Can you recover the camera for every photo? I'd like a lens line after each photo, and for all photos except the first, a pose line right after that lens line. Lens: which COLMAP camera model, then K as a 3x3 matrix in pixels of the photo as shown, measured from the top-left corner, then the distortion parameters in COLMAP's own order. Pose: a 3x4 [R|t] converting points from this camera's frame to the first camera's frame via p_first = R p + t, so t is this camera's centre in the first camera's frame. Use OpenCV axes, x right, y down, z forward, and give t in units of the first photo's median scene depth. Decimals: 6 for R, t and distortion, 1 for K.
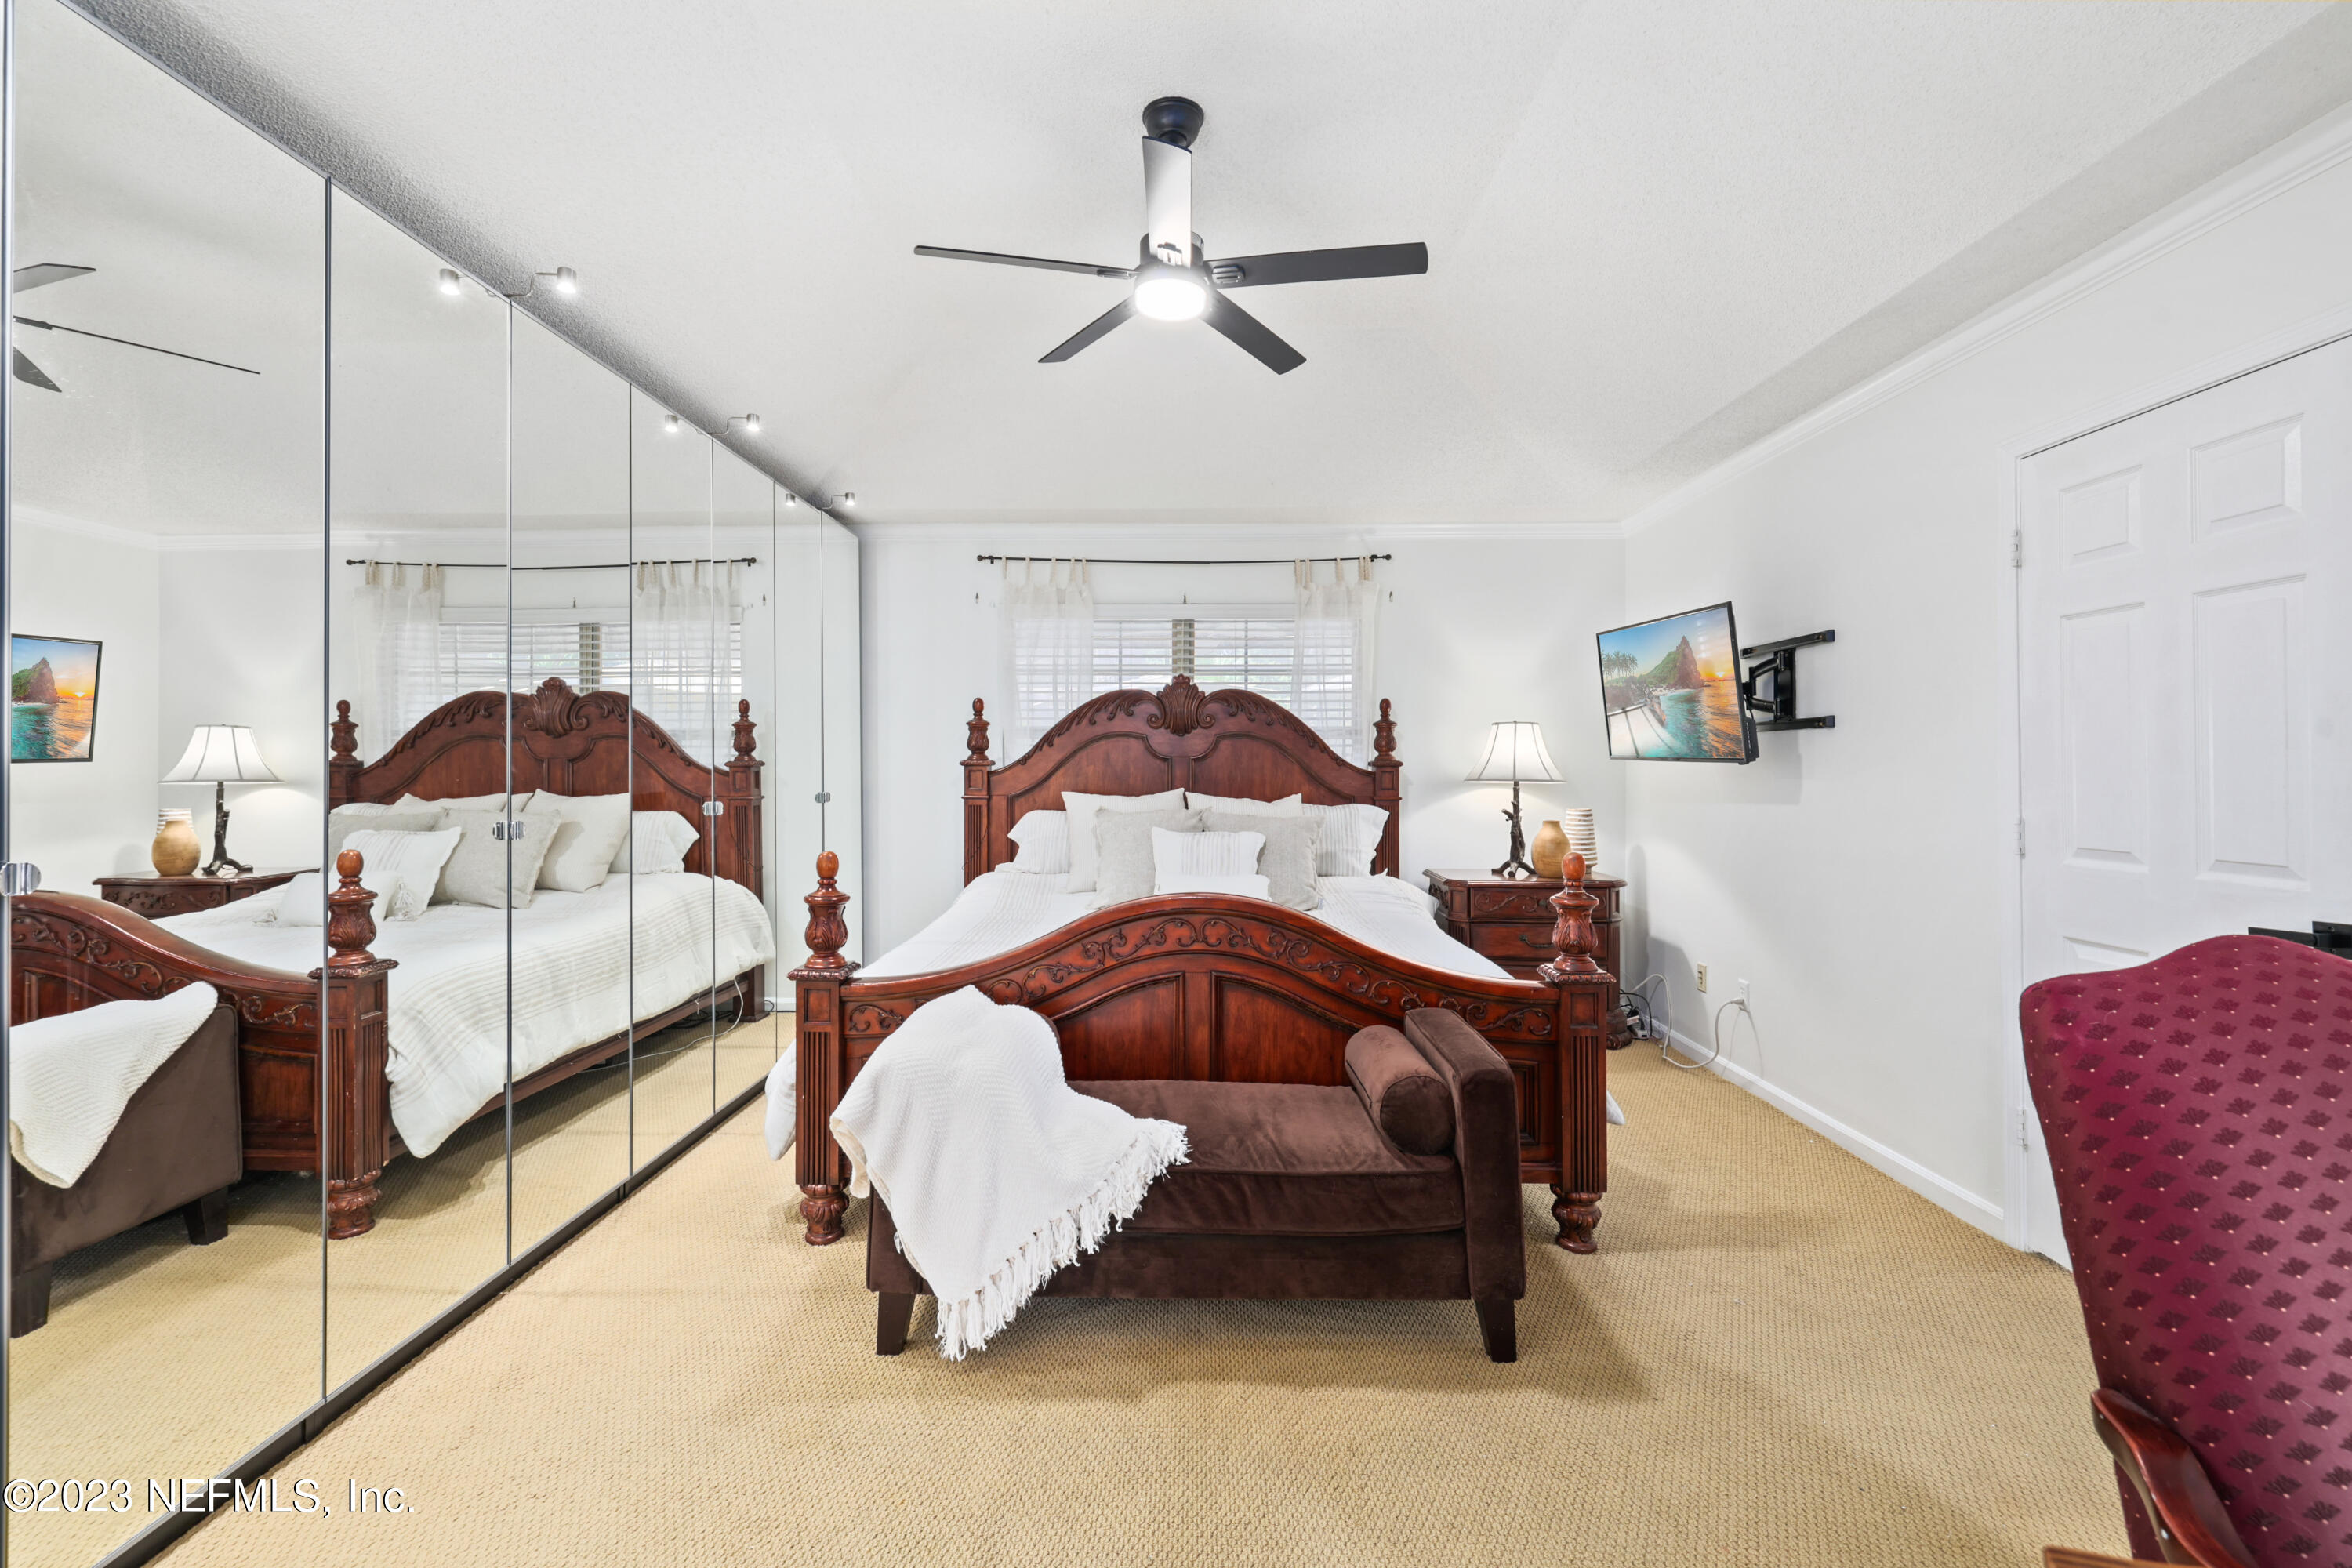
lens RADIAL K [[988.3, 0, 1158.3], [0, 988.3, 770.8], [0, 0, 1]] dist [-0.001921, -0.000319]
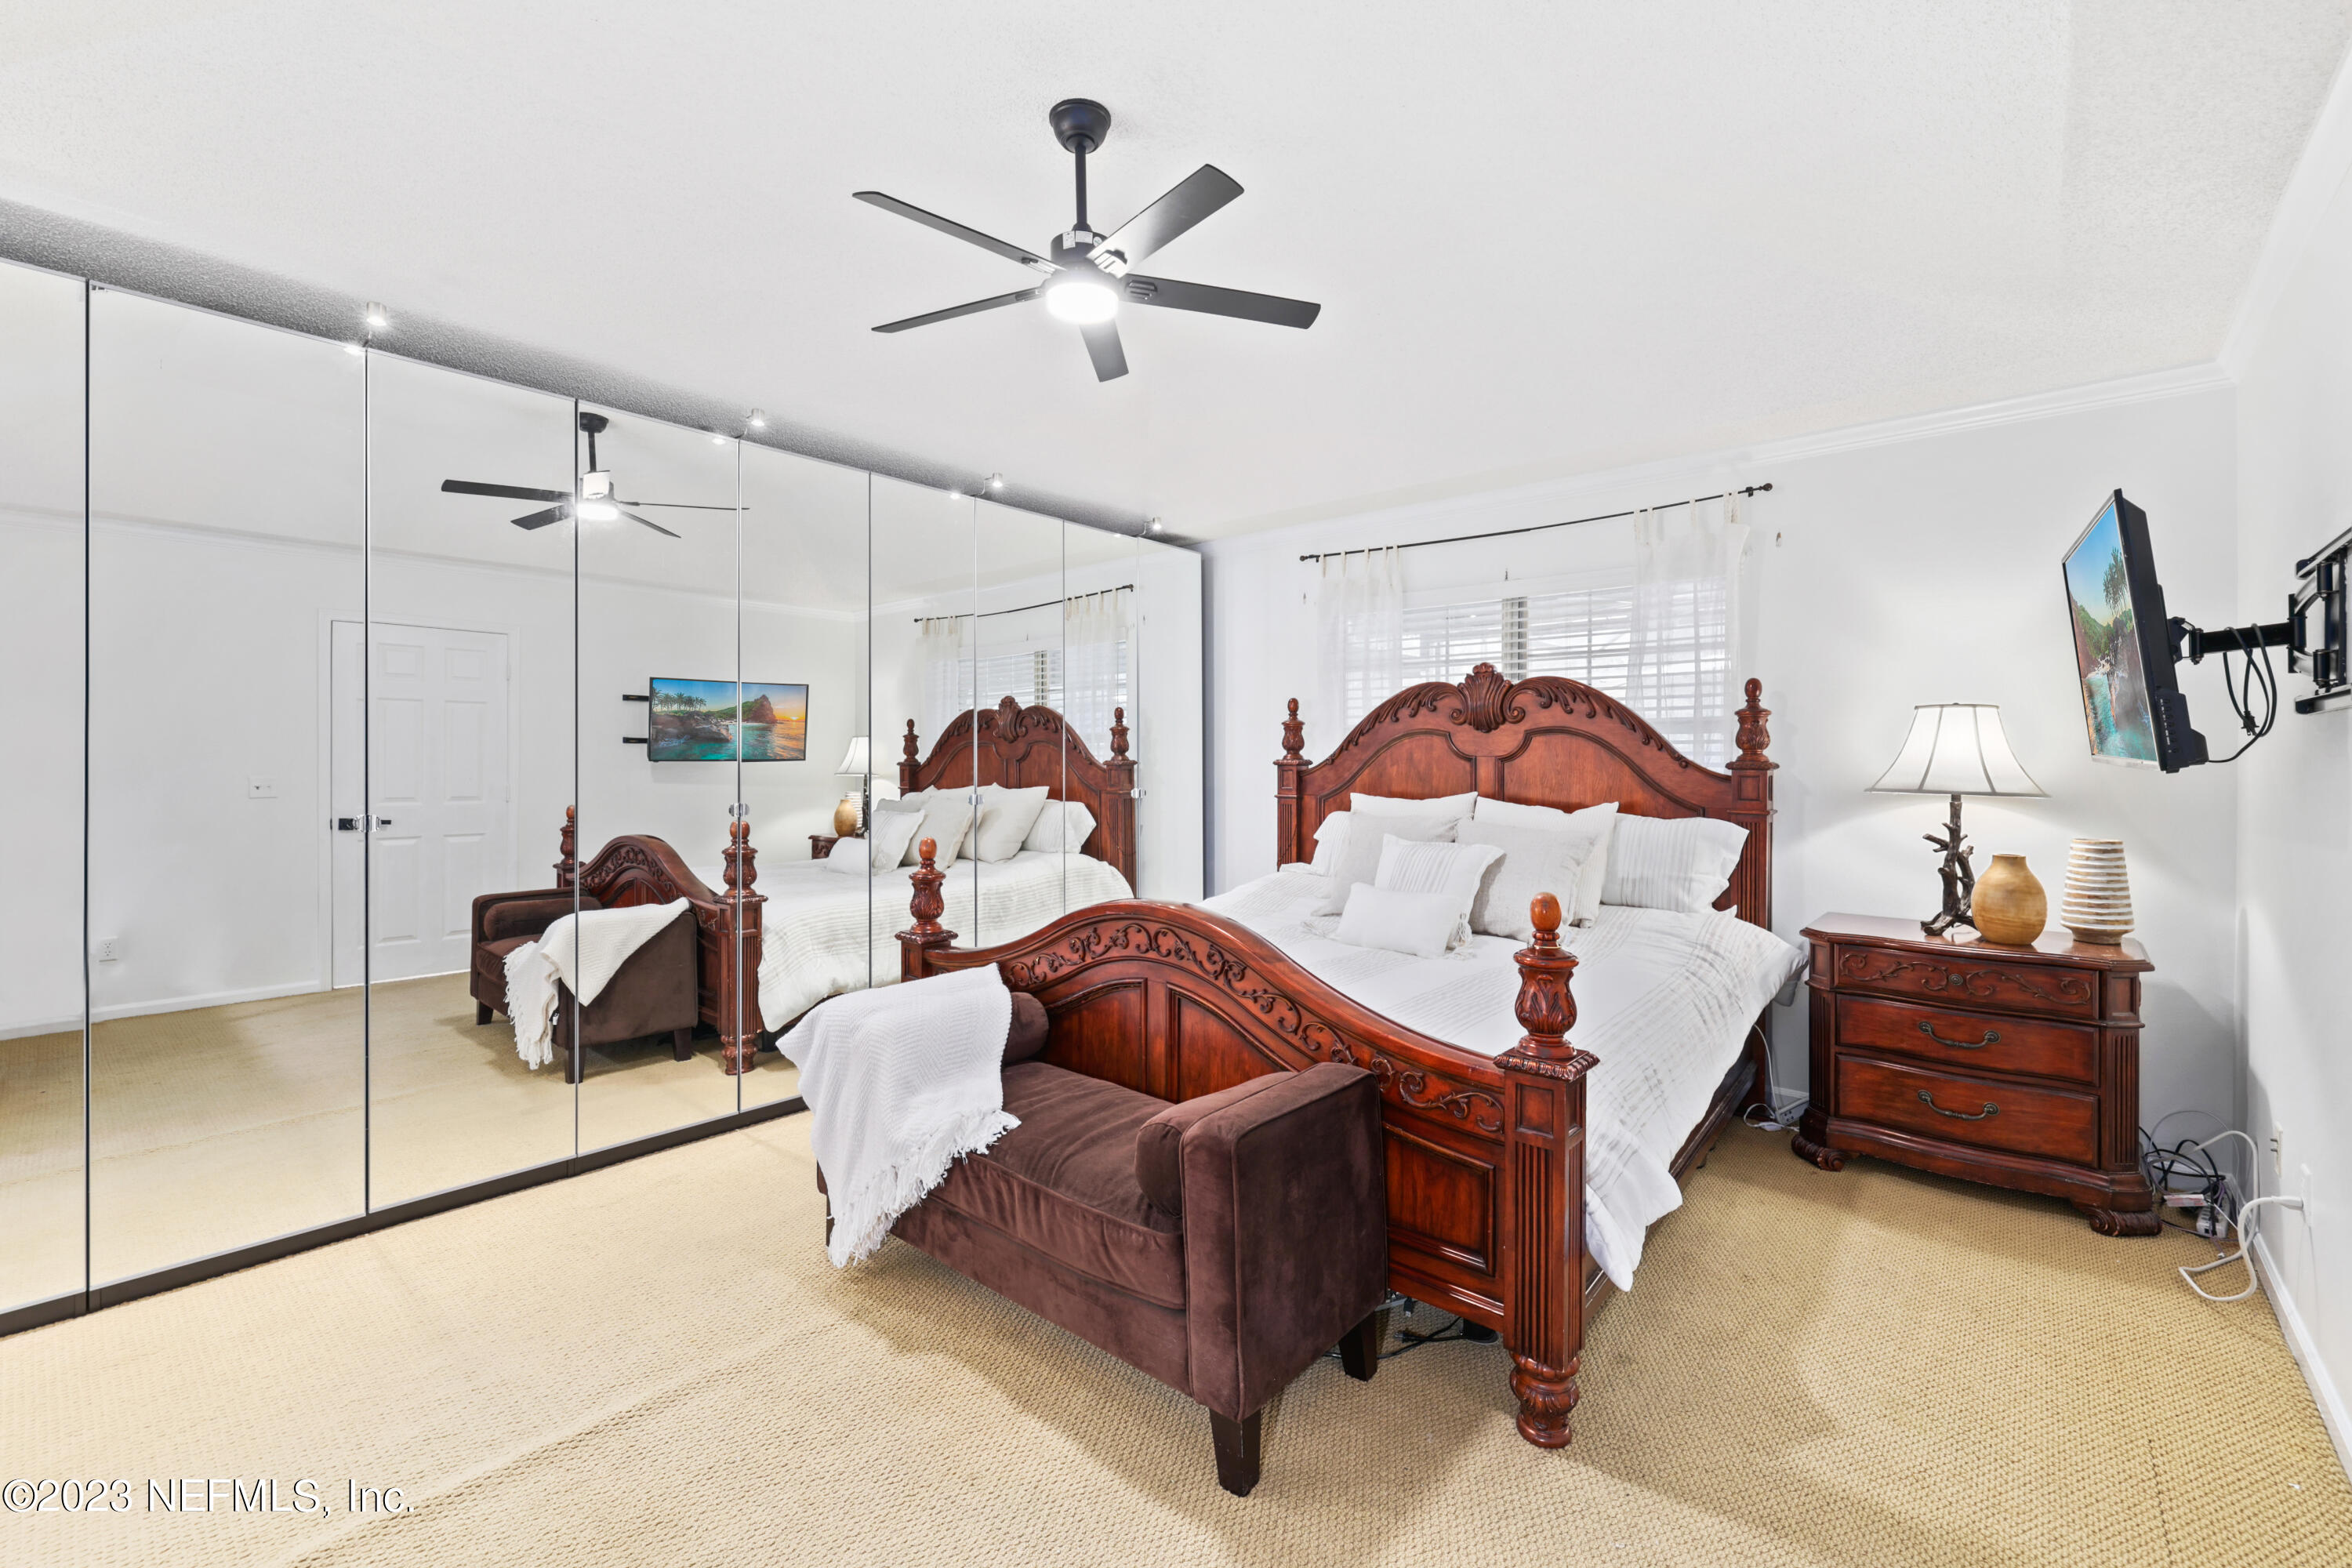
lens RADIAL K [[988.3, 0, 1173.8], [0, 988.3, 773.2], [0, 0, 1]] dist [-0.001921, -0.000319]
pose [[0.769592, 0.009695, -0.638462, 0.372382], [-0.006401, 0.999952, 0.007469, -0.004130], [0.638504, -0.001661, 0.769617, 0.148124]]
